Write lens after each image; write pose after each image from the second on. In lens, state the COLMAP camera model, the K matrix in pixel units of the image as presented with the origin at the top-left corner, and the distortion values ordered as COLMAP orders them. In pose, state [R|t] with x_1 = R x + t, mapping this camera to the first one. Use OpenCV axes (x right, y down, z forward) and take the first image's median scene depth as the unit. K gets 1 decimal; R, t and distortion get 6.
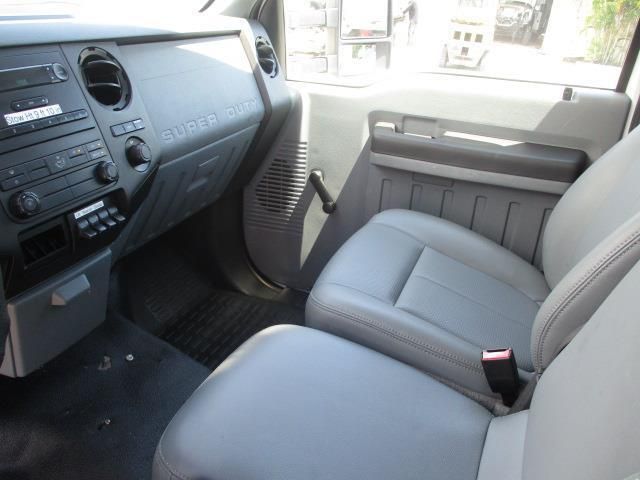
lens RADIAL K [[525.4, 0, 329.9], [0, 525.4, 237.3], [0, 0, 1]] dist [-0.028449, 0.001215]
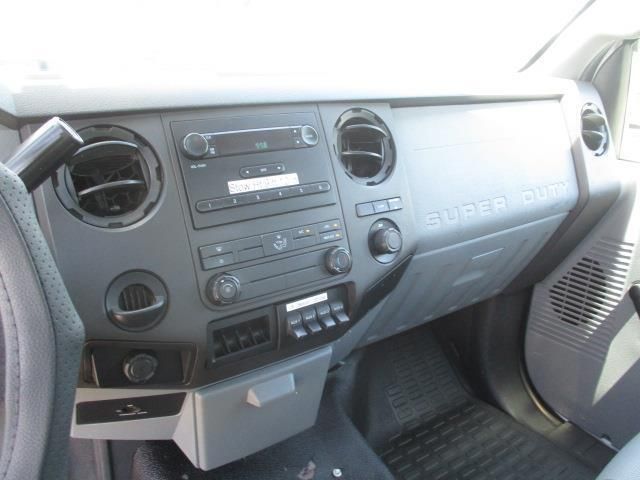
lens RADIAL K [[530.6, 0, 323.4], [0, 530.6, 236.1], [0, 0, 1]] dist [-0.024385, -0.003635]
pose [[0.824732, 0.157682, -0.543096, -0.008343], [-0.219580, 0.974283, -0.050577, -0.105032], [0.521153, 0.160966, 0.838146, 0.276482]]
